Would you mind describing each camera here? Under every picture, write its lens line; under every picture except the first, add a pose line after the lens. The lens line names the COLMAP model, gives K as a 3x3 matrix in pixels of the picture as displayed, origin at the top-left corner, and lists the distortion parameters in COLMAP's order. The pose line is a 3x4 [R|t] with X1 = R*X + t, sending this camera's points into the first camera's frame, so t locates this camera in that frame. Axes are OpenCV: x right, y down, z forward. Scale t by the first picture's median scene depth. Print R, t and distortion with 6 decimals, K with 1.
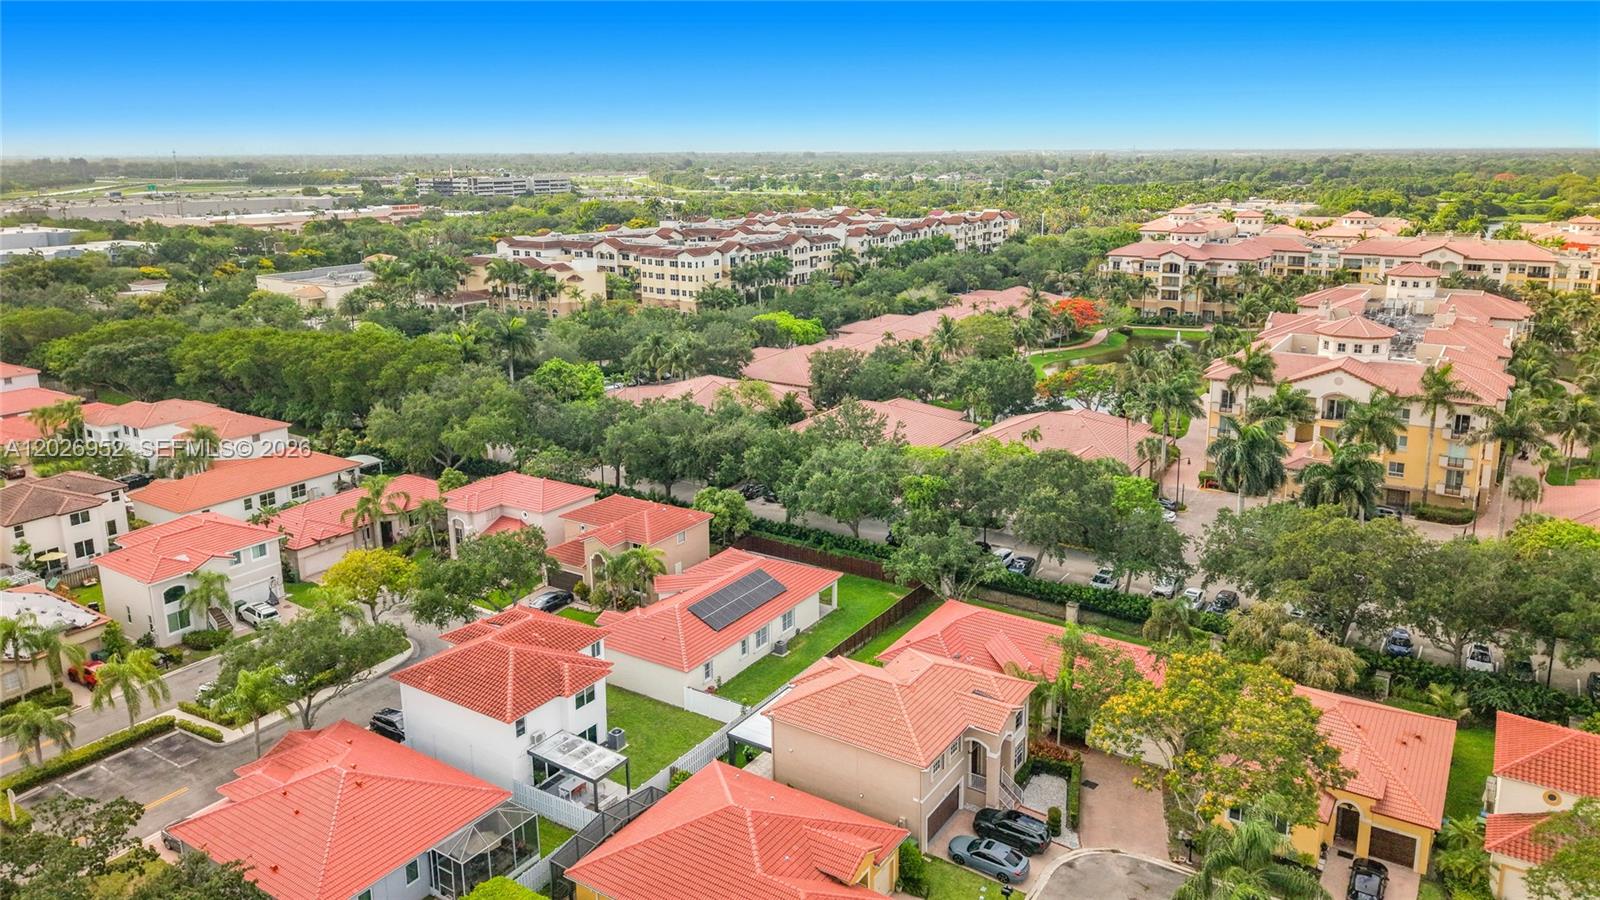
lens RADIAL K [[1087.4, 0, 791.7], [0, 1087.4, 446.0], [0, 0, 1]] dist [0.035029, -0.058420]
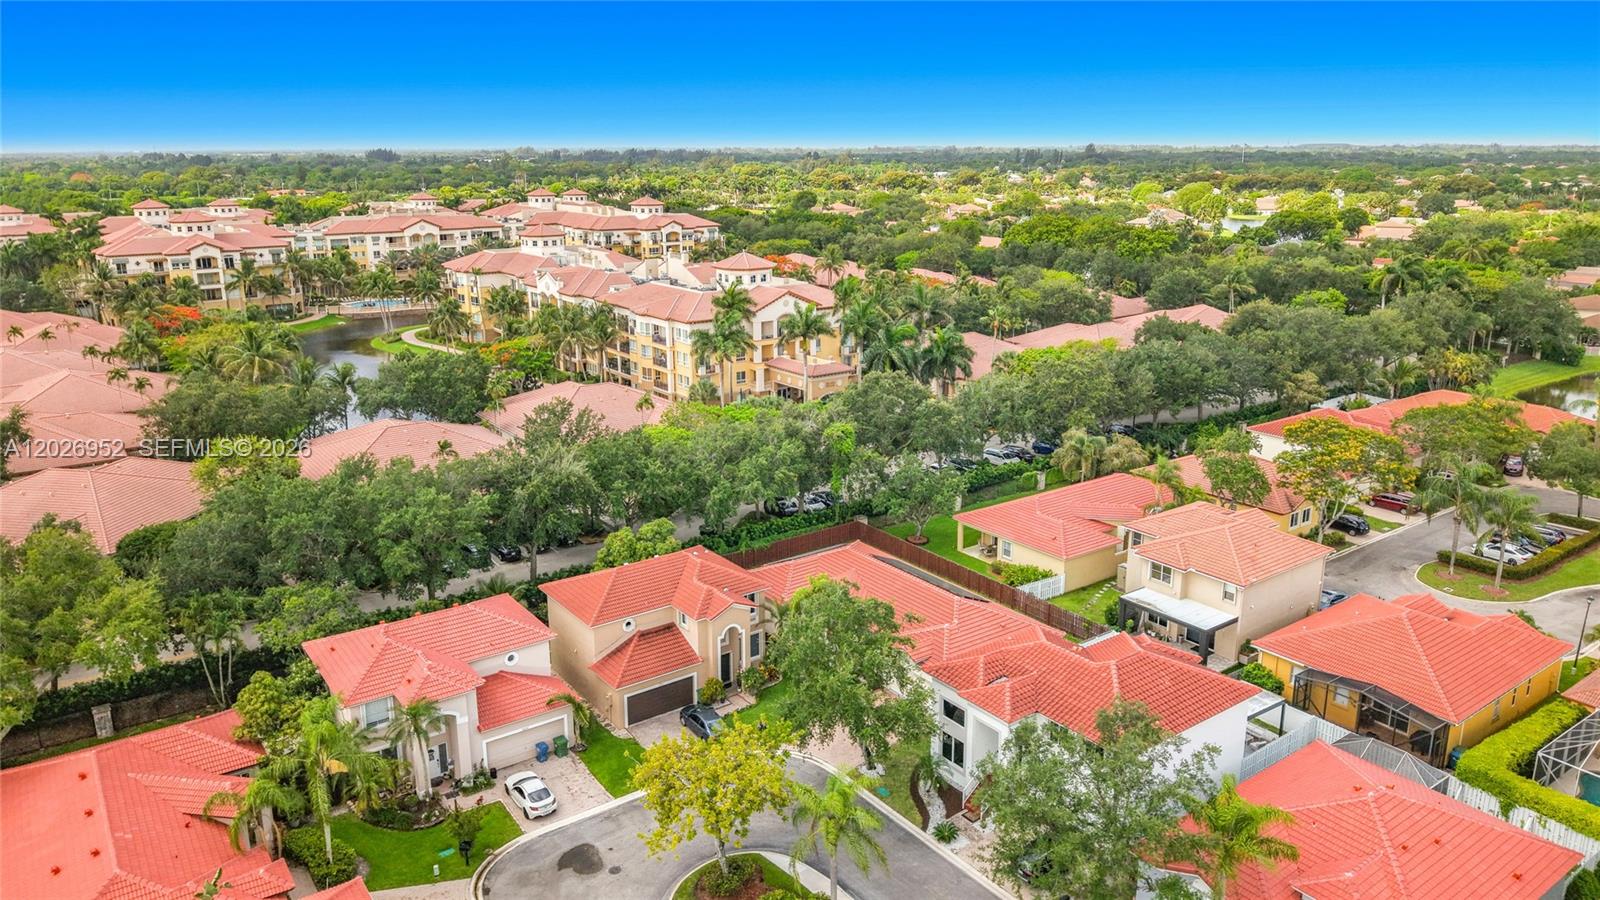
lens RADIAL K [[1087.4, 0, 799.8], [0, 1087.4, 453.7], [0, 0, 1]] dist [0.035029, -0.058420]
pose [[0.346314, -0.247297, 0.904937, -0.304027], [0.245971, 0.954818, 0.166797, -0.045785], [-0.905298, 0.164824, 0.391495, 0.252562]]
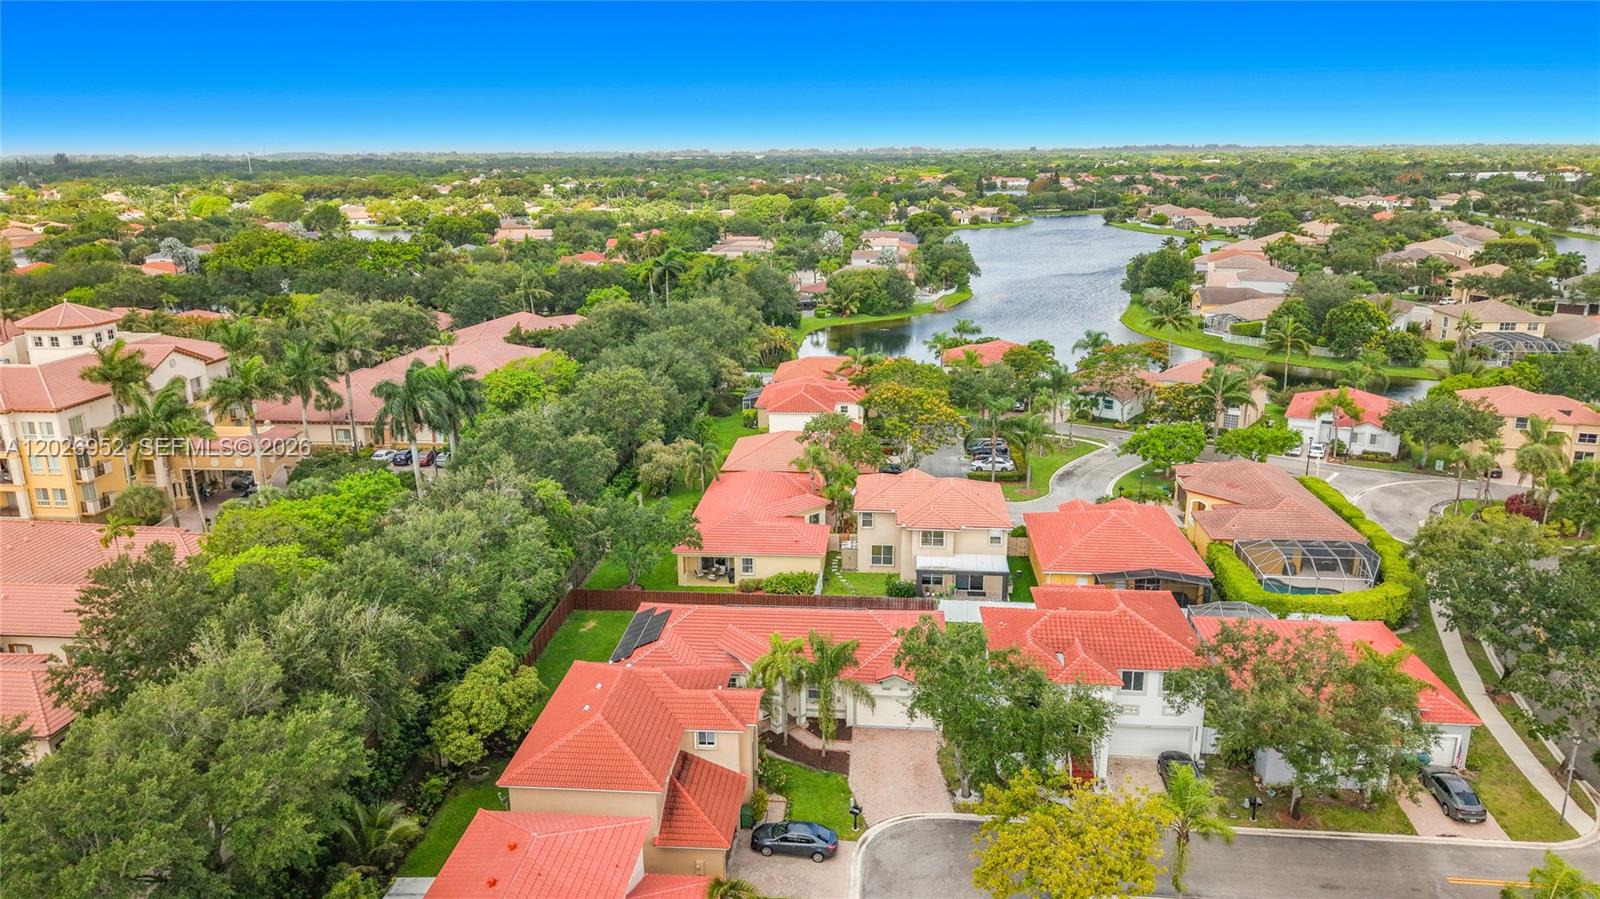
lens RADIAL K [[1087.4, 0, 805.7], [0, 1087.4, 457.1], [0, 0, 1]] dist [0.035029, -0.058420]
pose [[-0.491680, -0.224422, 0.841359, -0.257234], [0.236369, 0.895542, 0.377006, -0.097897], [-0.838082, 0.384238, -0.387274, 0.444282]]
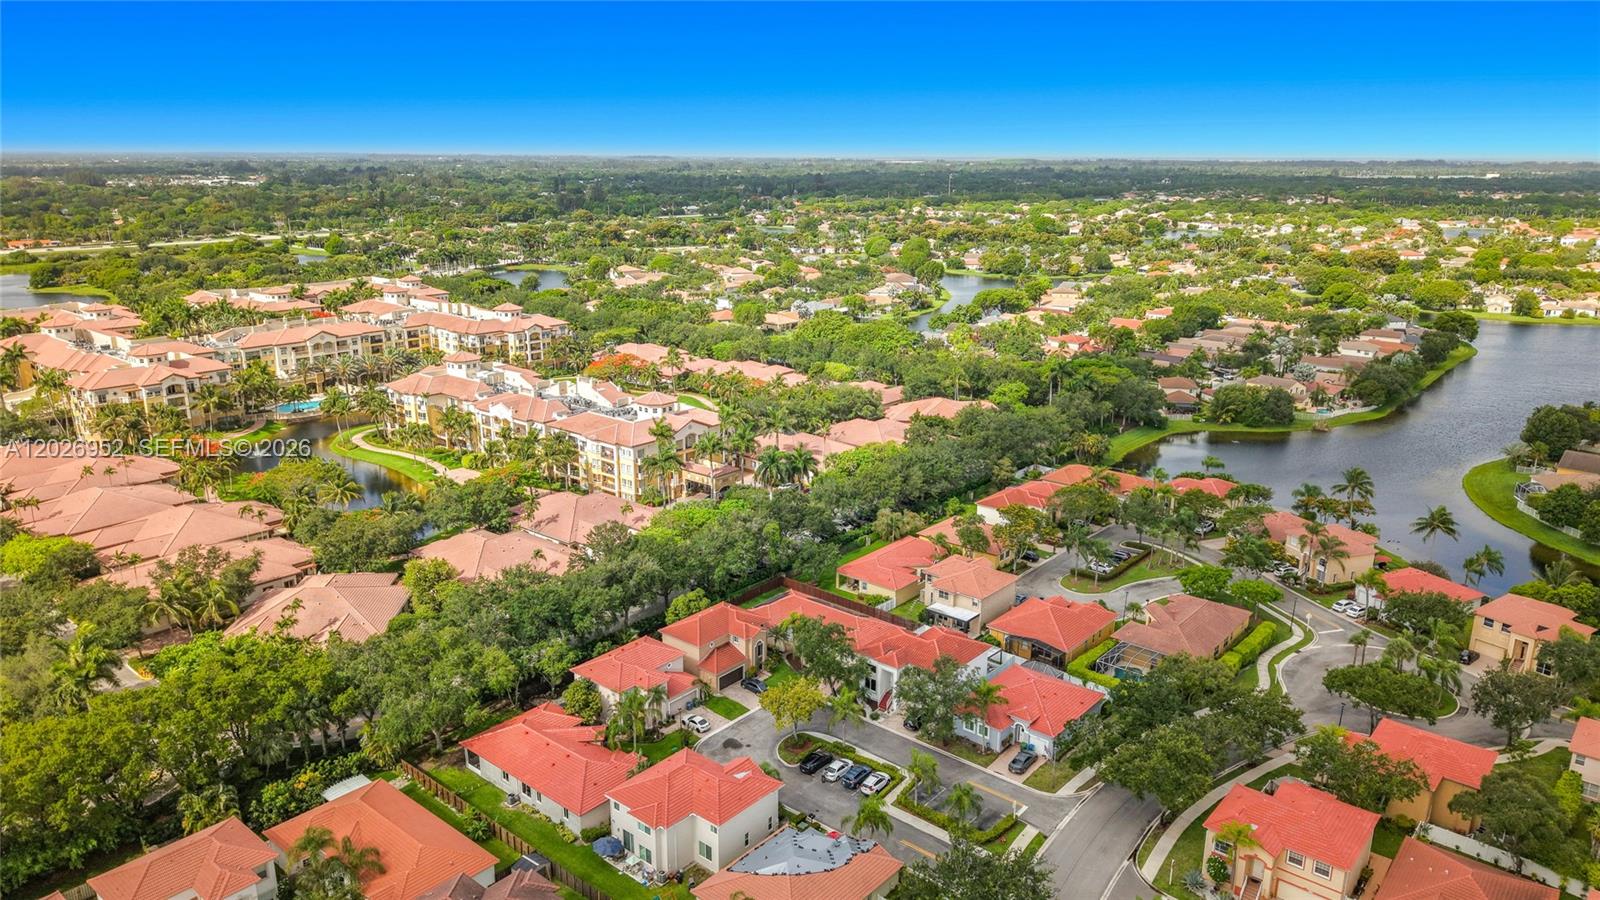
lens RADIAL K [[1087.4, 0, 796.8], [0, 1087.4, 442.1], [0, 0, 1]] dist [0.035029, -0.058420]
pose [[0.113291, -0.250722, 0.961407, -0.607125], [0.255698, 0.942401, 0.215635, -0.184904], [-0.960096, 0.221400, 0.170875, 0.239885]]
